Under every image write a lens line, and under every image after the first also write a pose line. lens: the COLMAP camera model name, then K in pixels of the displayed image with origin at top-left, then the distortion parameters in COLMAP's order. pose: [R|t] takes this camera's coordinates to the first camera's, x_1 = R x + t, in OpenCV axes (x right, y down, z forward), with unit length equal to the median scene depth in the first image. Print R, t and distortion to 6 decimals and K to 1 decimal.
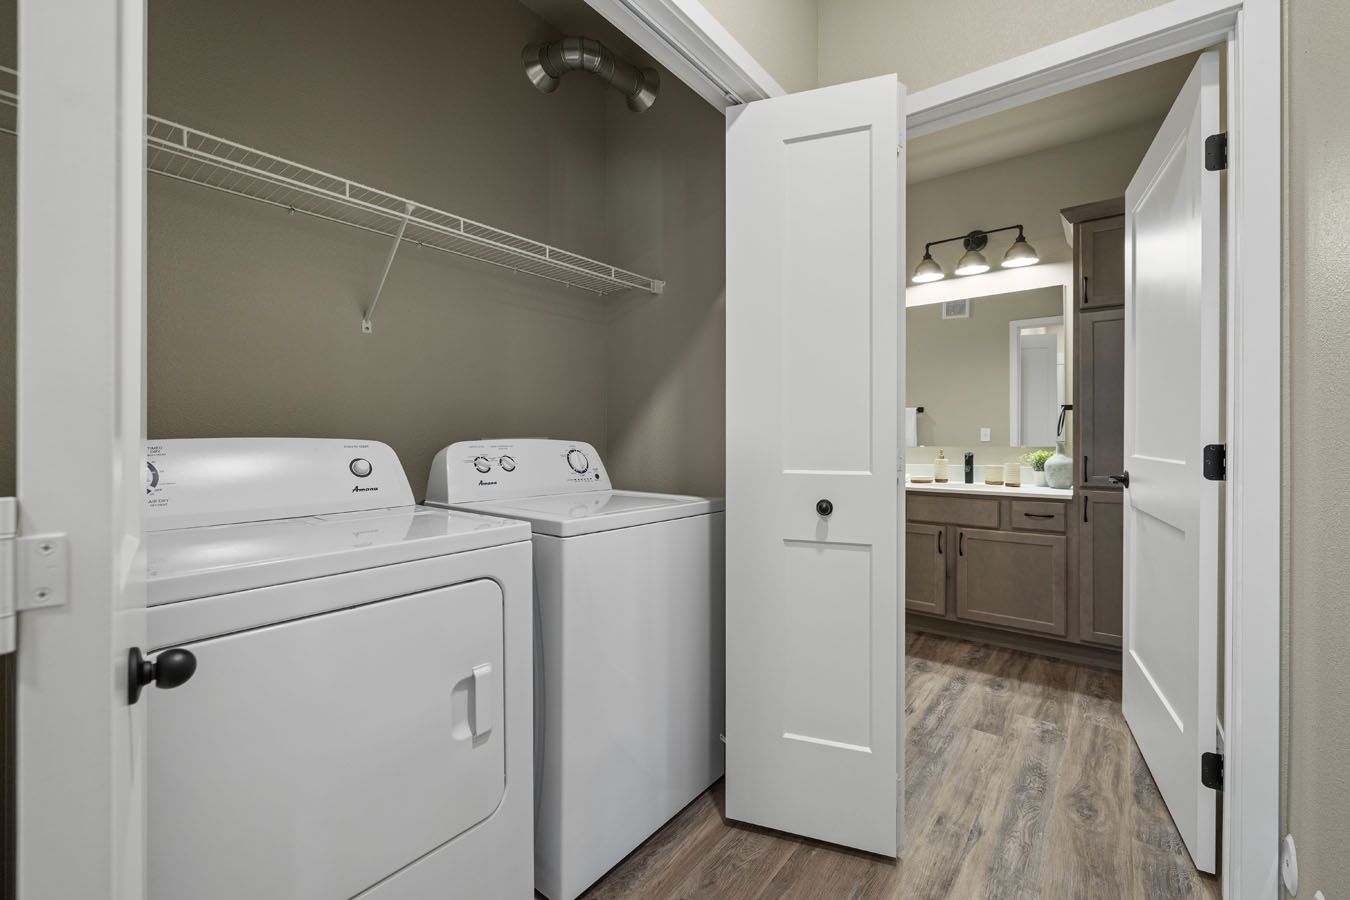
lens RADIAL K [[561.7, 0, 675.9], [0, 561.7, 443.5], [0, 0, 1]] dist [-0.002749, -0.000061]
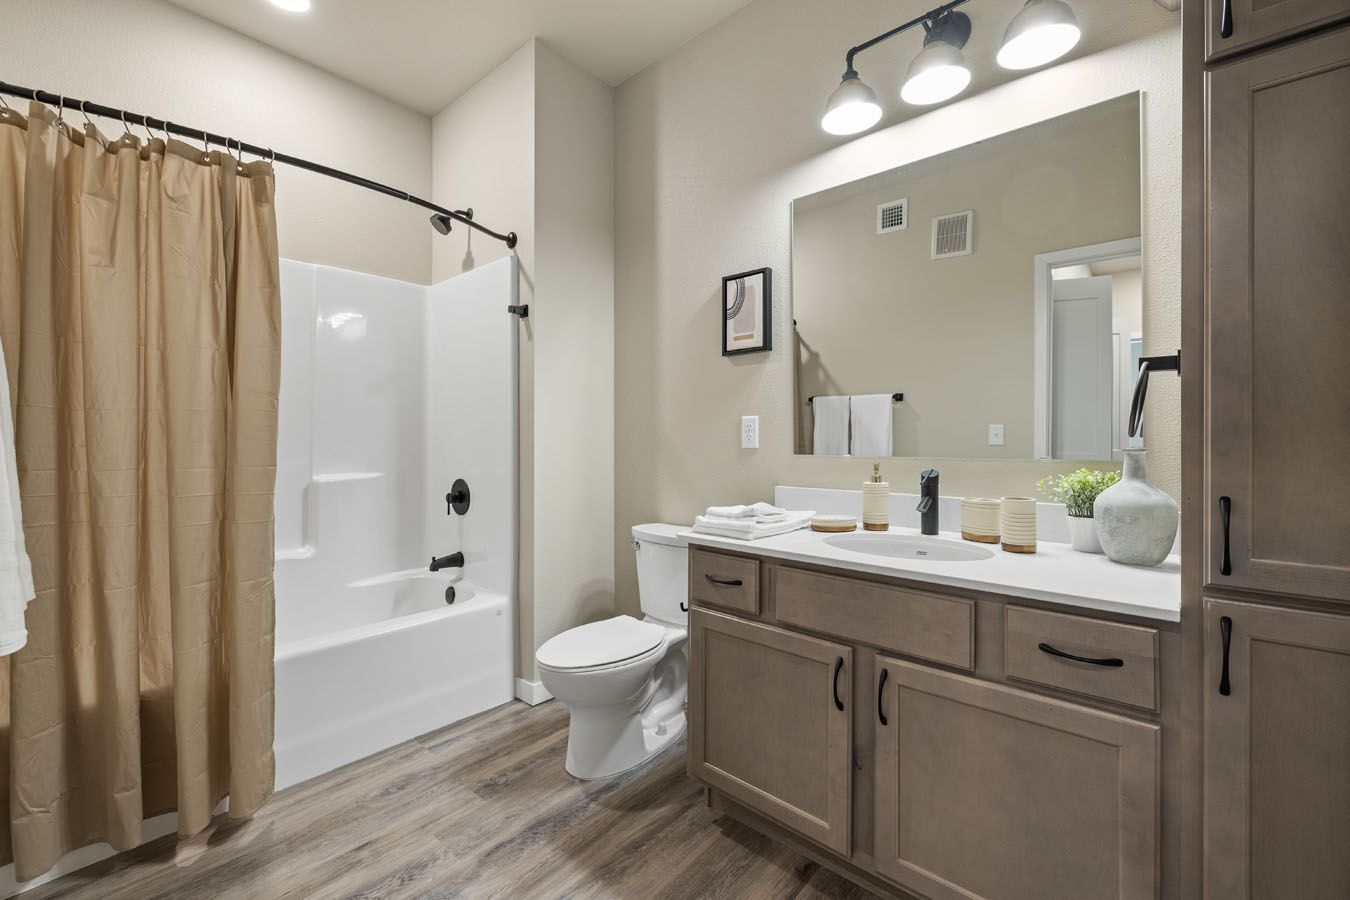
lens RADIAL K [[561.7, 0, 674.6], [0, 561.7, 444.6], [0, 0, 1]] dist [-0.002749, -0.000061]
pose [[0.998515, 0.002829, -0.054410, 0.372443], [-0.002740, 0.999995, 0.001700, -0.006920], [0.054415, -0.001548, 0.998517, 0.573833]]
